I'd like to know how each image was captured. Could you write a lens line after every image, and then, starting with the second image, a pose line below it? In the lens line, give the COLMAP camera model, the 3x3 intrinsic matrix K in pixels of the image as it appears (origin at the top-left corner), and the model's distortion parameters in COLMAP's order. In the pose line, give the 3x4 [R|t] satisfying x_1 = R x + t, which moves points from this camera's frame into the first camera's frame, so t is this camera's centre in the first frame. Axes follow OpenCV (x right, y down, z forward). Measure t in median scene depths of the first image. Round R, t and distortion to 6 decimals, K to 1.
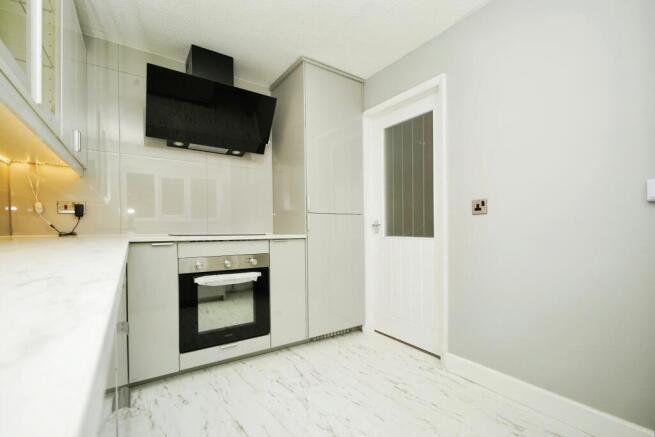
lens RADIAL K [[287.4, 0, 327.9], [0, 287.4, 223.5], [0, 0, 1]] dist [-0.001556, 0.000301]
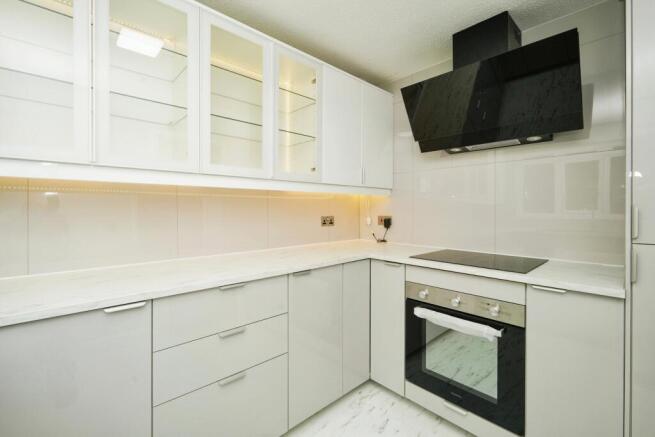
lens RADIAL K [[287.4, 0, 334.1], [0, 287.4, 208.4], [0, 0, 1]] dist [-0.001556, 0.000301]
pose [[0.160664, 0.004101, -0.987001, 0.352095], [0.006973, 0.999962, 0.005290, -0.114489], [0.986985, -0.007732, 0.160629, 0.538882]]
